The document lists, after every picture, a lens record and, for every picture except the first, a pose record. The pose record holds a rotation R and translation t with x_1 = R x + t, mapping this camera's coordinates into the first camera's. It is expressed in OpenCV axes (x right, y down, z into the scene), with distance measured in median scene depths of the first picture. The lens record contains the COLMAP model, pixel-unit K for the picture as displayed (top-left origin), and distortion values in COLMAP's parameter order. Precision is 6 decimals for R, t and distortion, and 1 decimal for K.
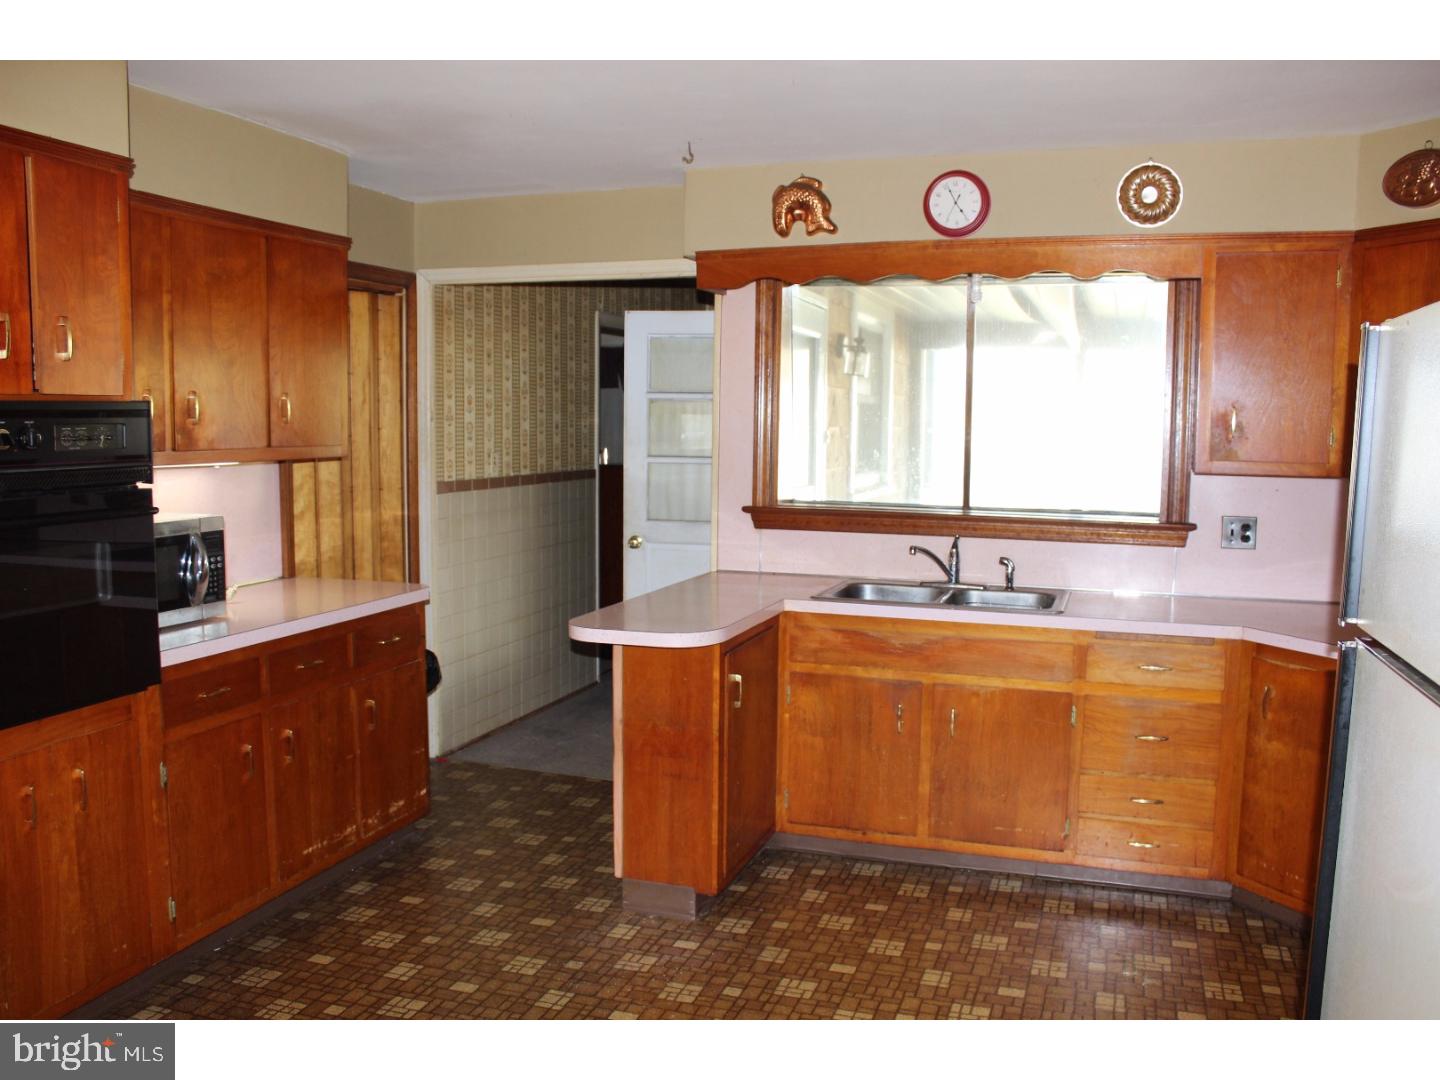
lens RADIAL K [[1206.1, 0, 722.4], [0, 1206.1, 556.3], [0, 0, 1]] dist [-0.164570, 0.160498]
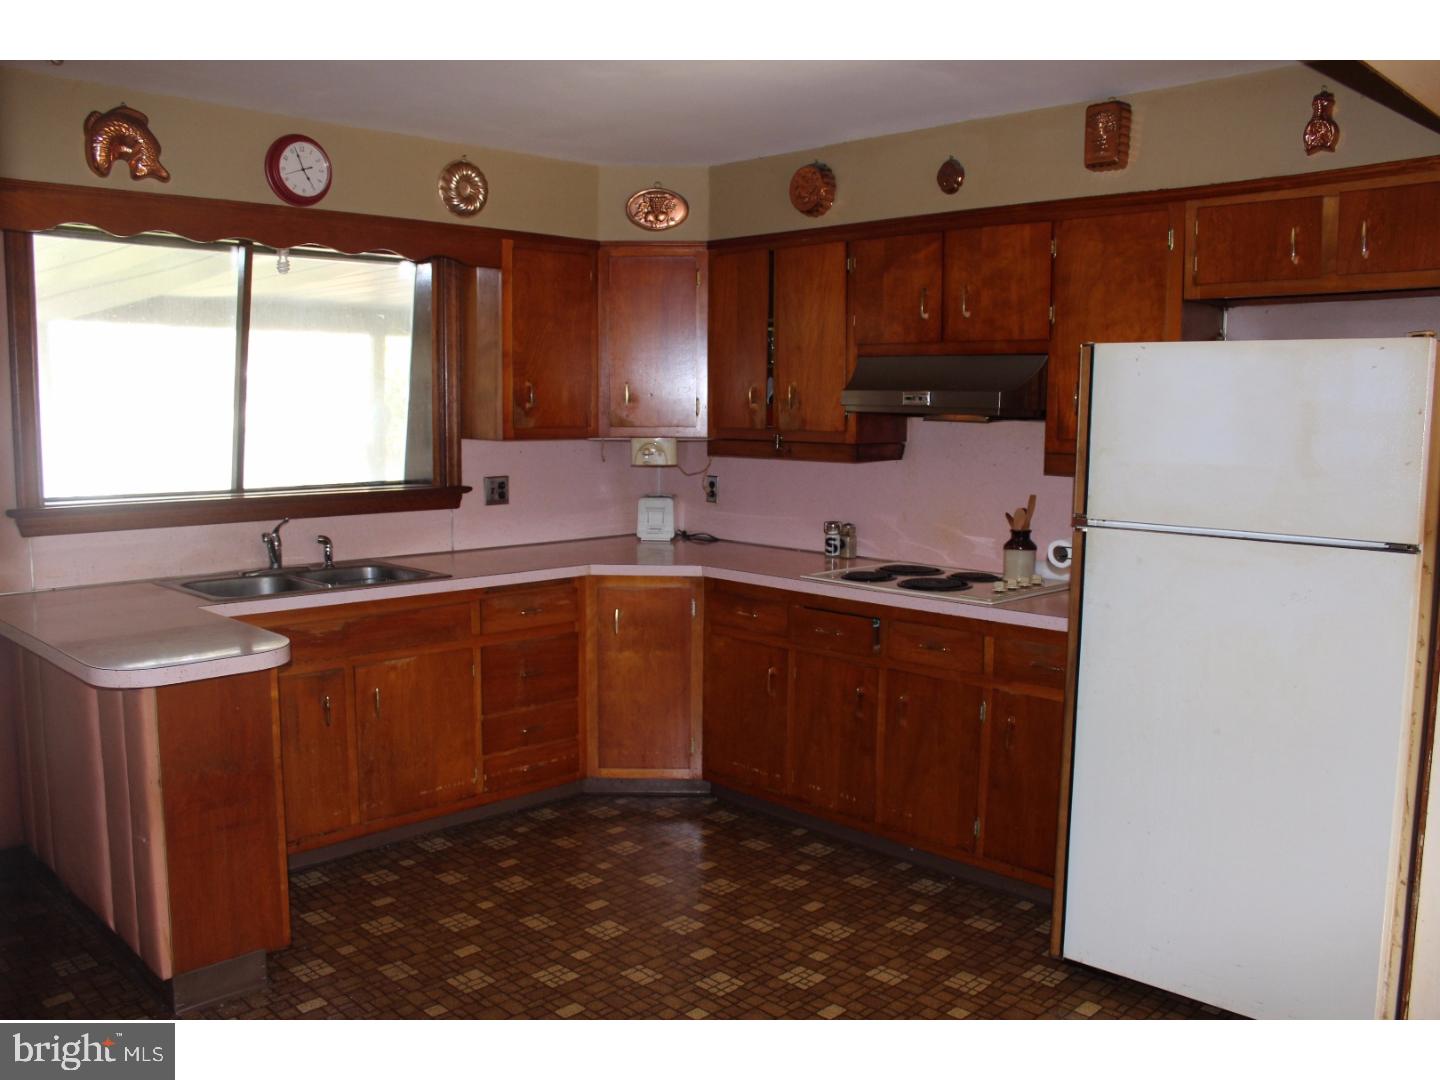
lens RADIAL K [[1206.1, 0, 722.4], [0, 1206.1, 556.3], [0, 0, 1]] dist [-0.164570, 0.160498]
pose [[0.440948, -0.117992, 0.889743, -0.534619], [0.098601, 0.991689, 0.082645, -0.033068], [-0.892100, 0.051287, 0.448918, 0.289878]]
